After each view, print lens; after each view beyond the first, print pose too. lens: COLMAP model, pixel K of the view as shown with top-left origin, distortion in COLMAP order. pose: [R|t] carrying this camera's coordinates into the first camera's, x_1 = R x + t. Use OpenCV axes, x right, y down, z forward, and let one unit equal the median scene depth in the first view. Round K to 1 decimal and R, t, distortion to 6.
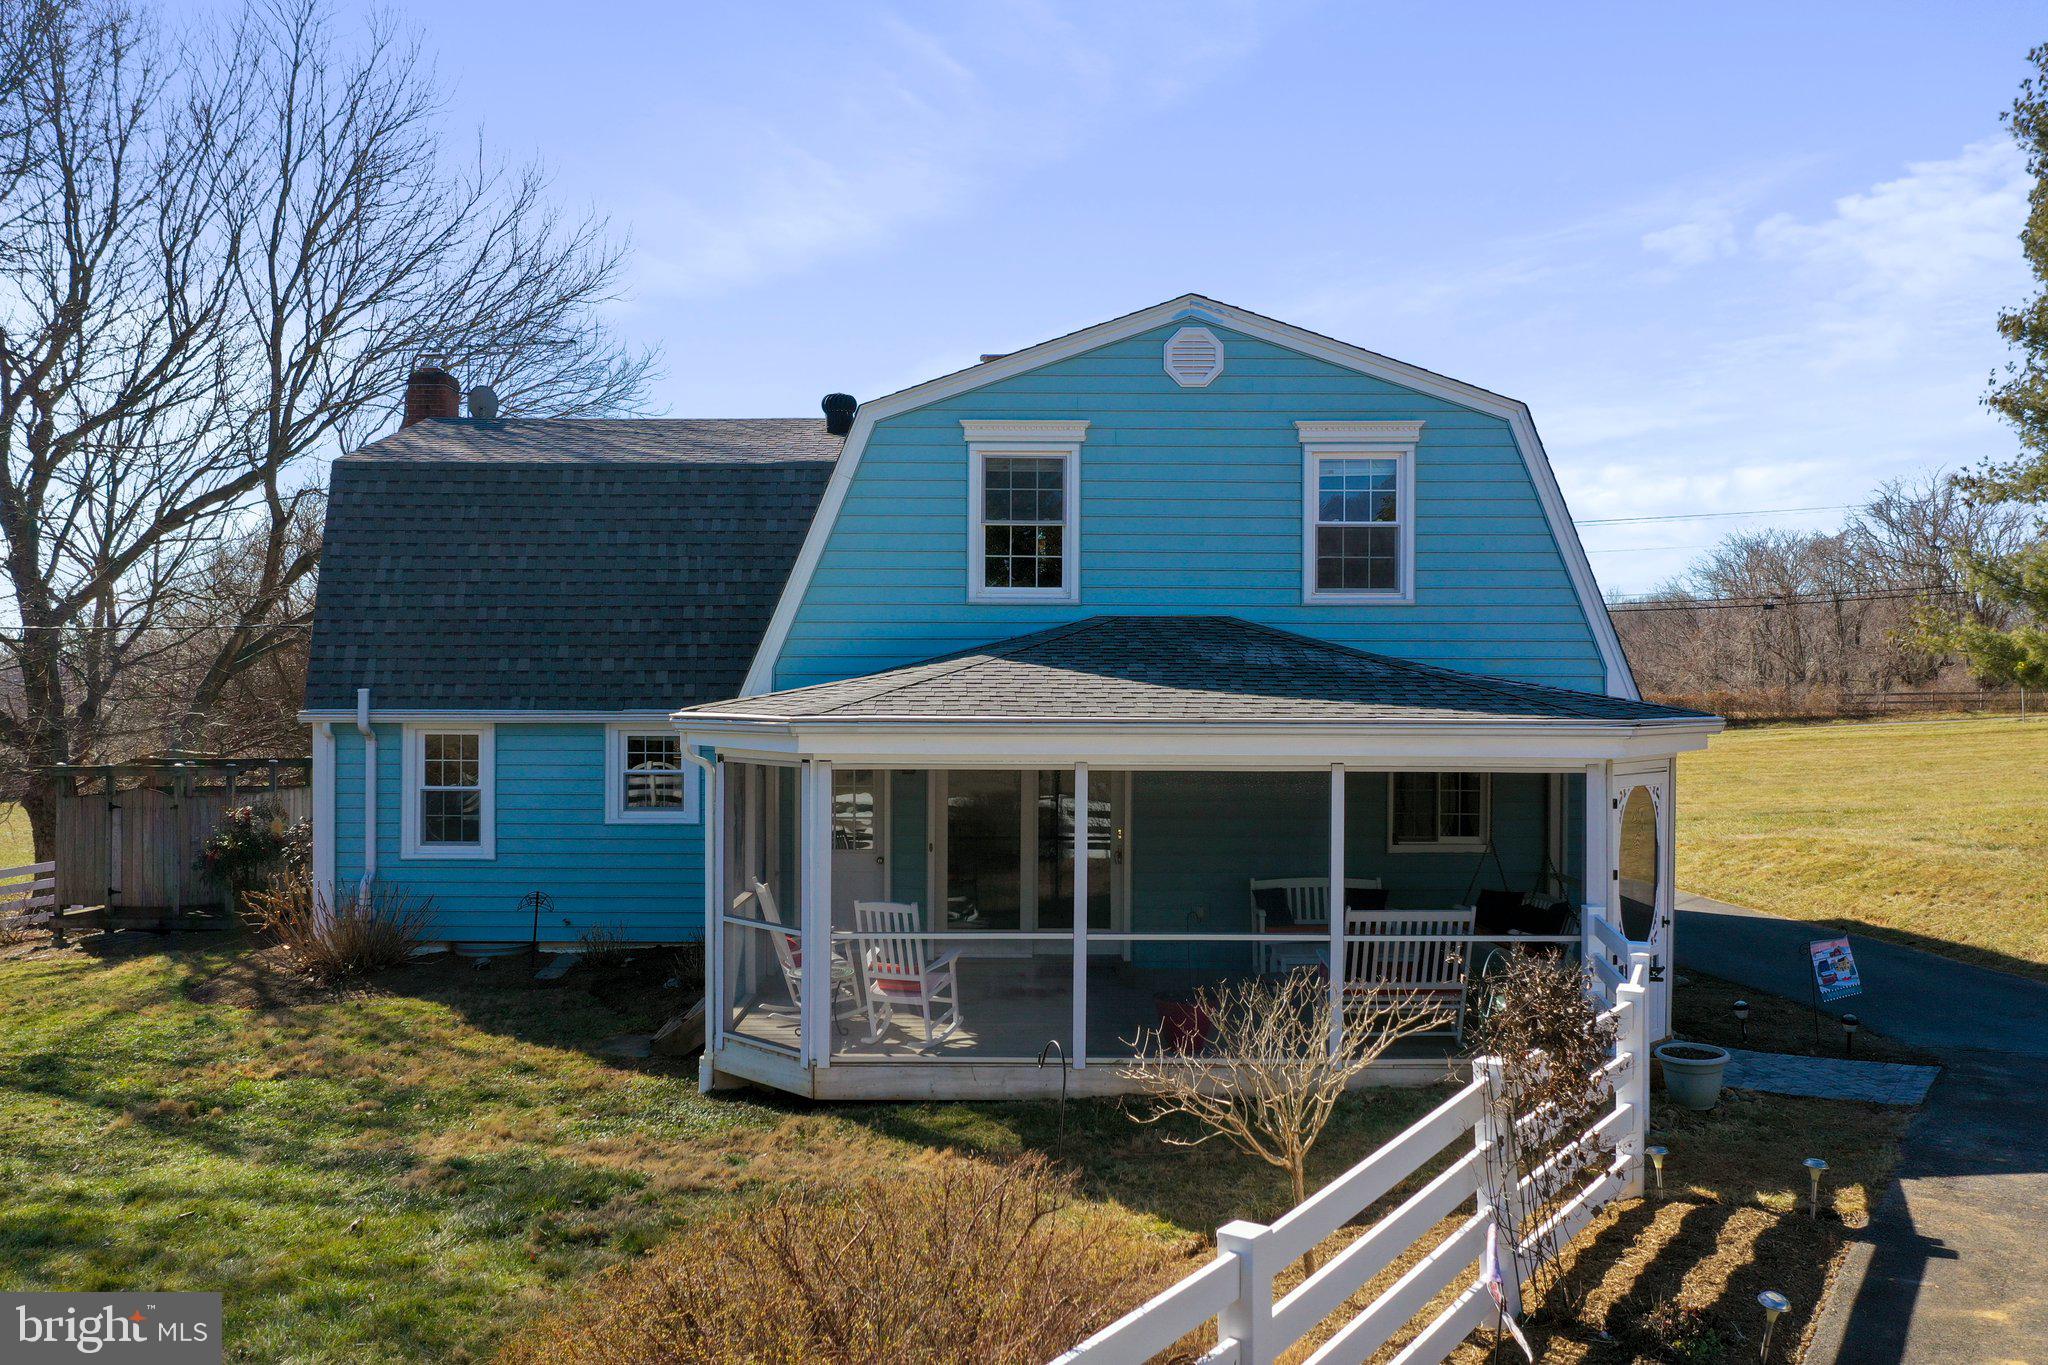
lens RADIAL K [[1635.3, 0, 1018.6], [0, 1635.3, 690.1], [0, 0, 1]] dist [-0.002188, -0.008067]
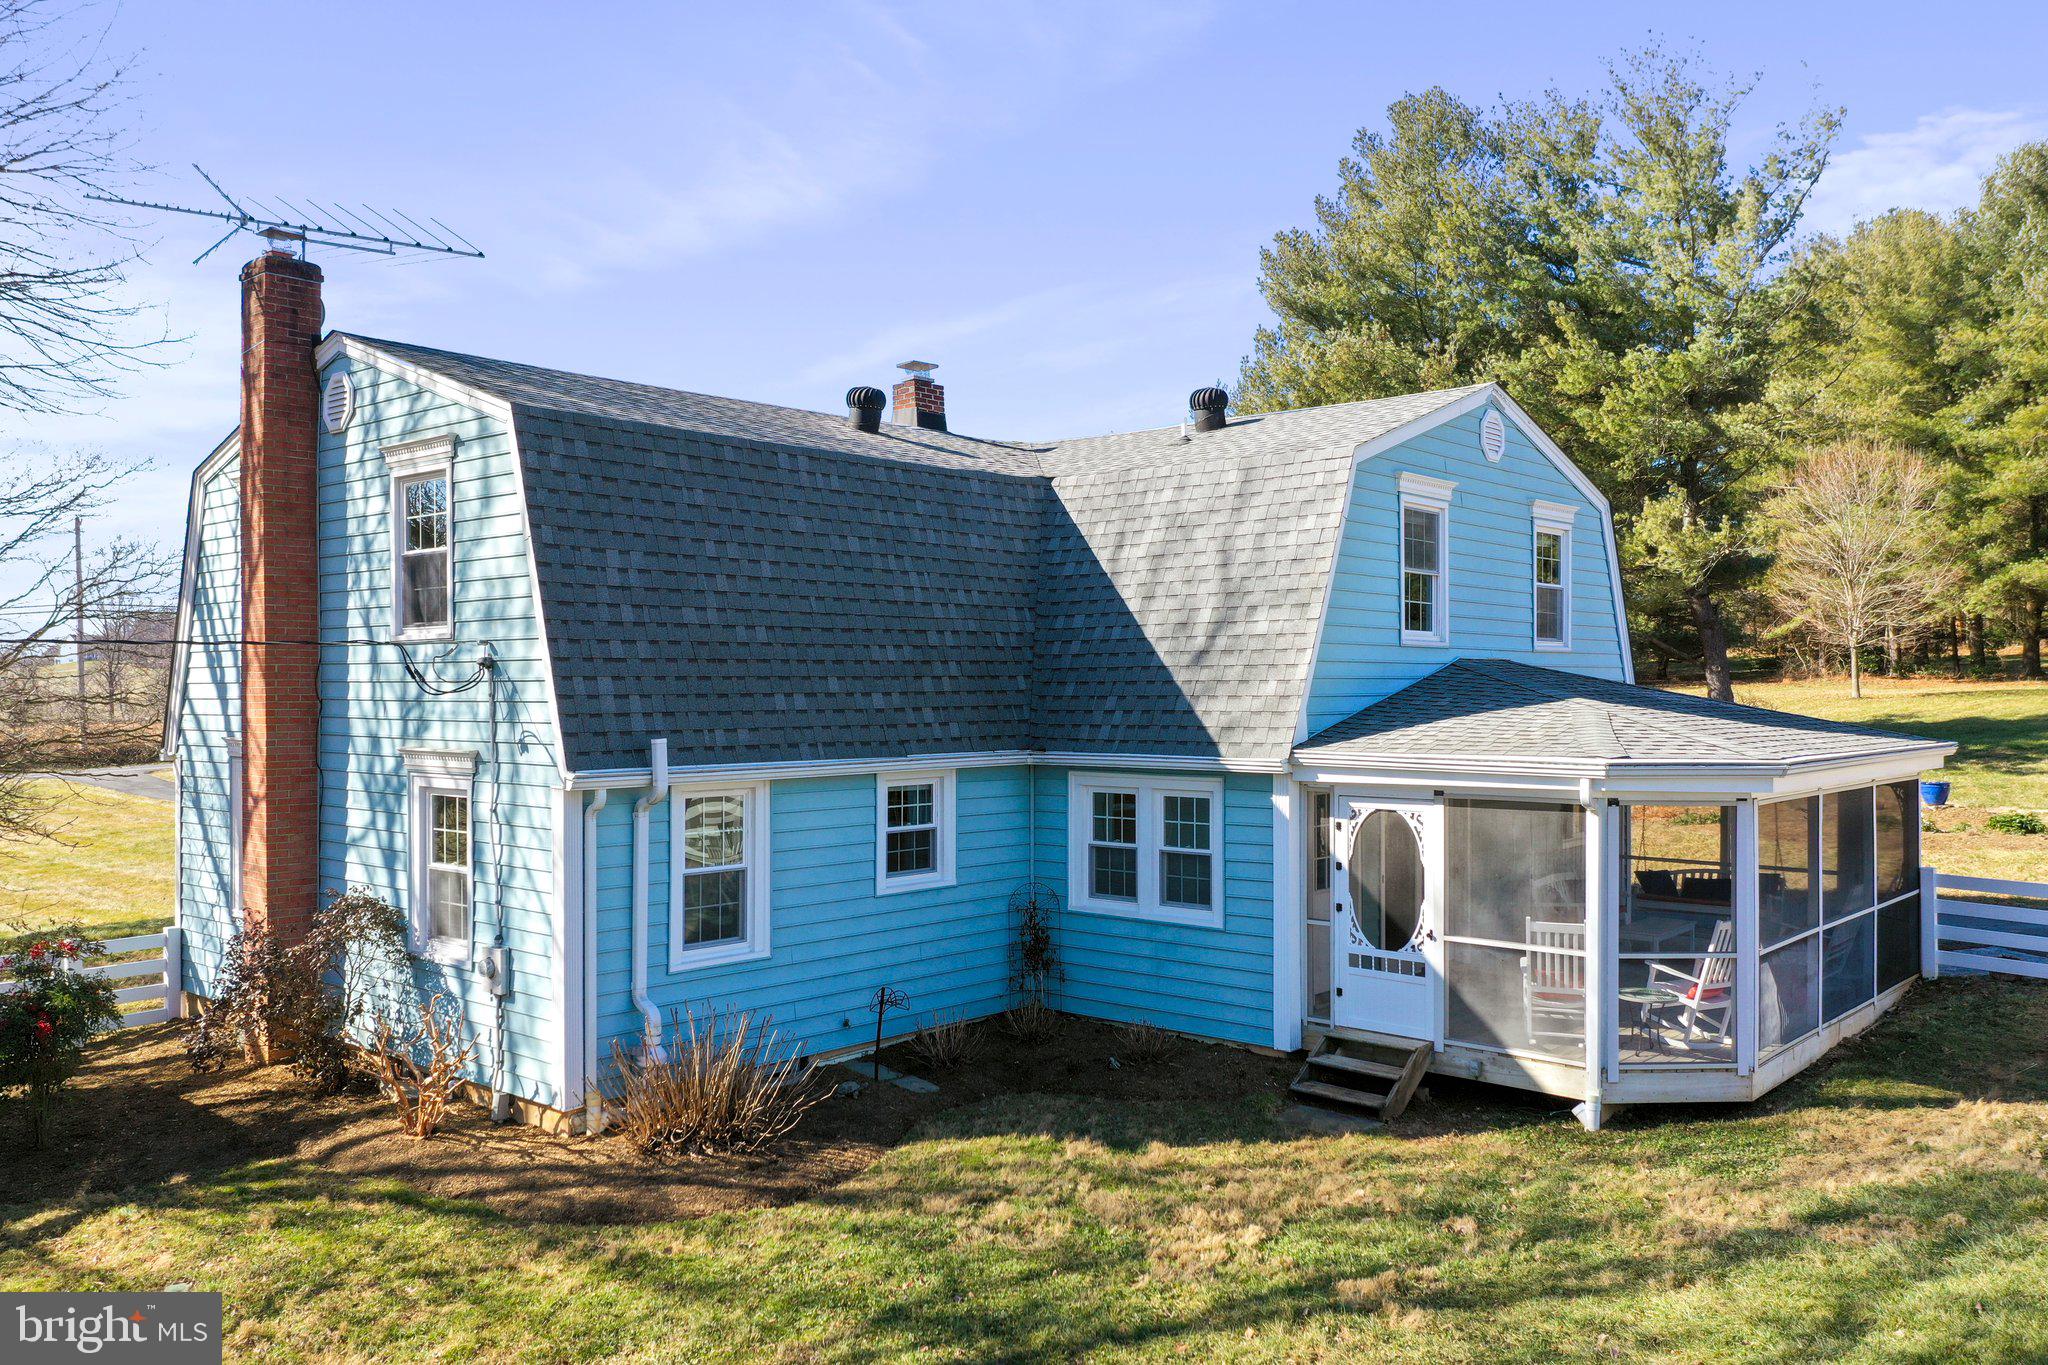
lens RADIAL K [[1635.3, 0, 1027.0], [0, 1635.3, 690.3], [0, 0, 1]] dist [-0.002188, -0.008067]
pose [[0.659363, -0.003112, 0.751818, -0.812673], [0.003077, 0.999994, 0.001441, -0.021754], [-0.751818, 0.001363, 0.659369, 0.404067]]
